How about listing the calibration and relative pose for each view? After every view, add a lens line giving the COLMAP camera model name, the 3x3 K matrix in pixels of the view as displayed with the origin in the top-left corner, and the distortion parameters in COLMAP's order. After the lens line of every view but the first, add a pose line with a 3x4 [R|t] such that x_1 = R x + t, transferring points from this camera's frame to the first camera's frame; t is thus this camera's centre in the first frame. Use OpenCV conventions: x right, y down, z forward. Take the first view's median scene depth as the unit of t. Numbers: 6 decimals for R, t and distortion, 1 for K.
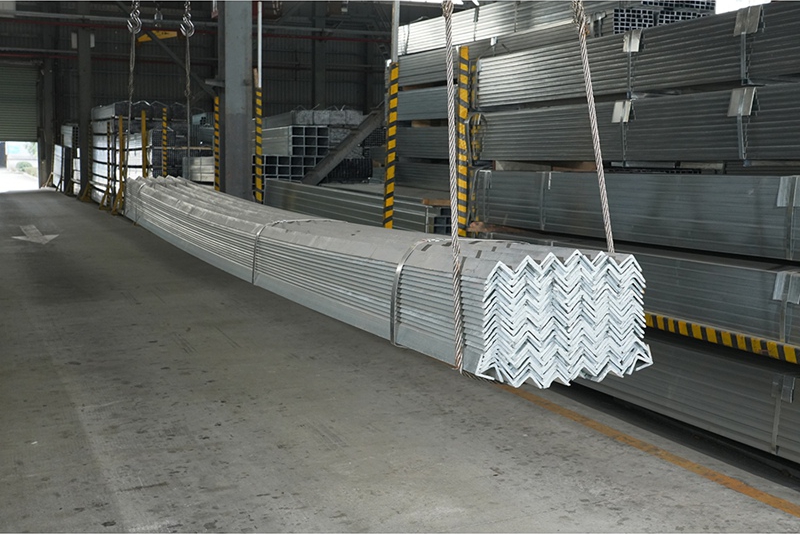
lens RADIAL K [[1060.0, 0, 400.3], [0, 1060.0, 269.5], [0, 0, 1]] dist [0.076095, 0.000000]
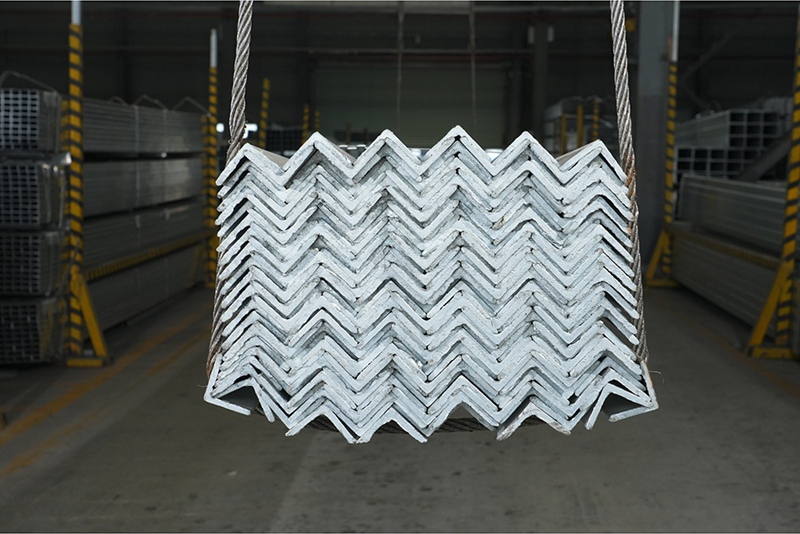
lens RADIAL K [[1235.1, 0, 401.6], [0, 1235.1, 264.4], [0, 0, 1]] dist [0.045415, 0.000000]
pose [[0.922239, 0.031089, -0.385369, 0.335880], [-0.040375, 0.999056, -0.016025, 0.045515], [0.384507, 0.030338, 0.922623, 0.529868]]
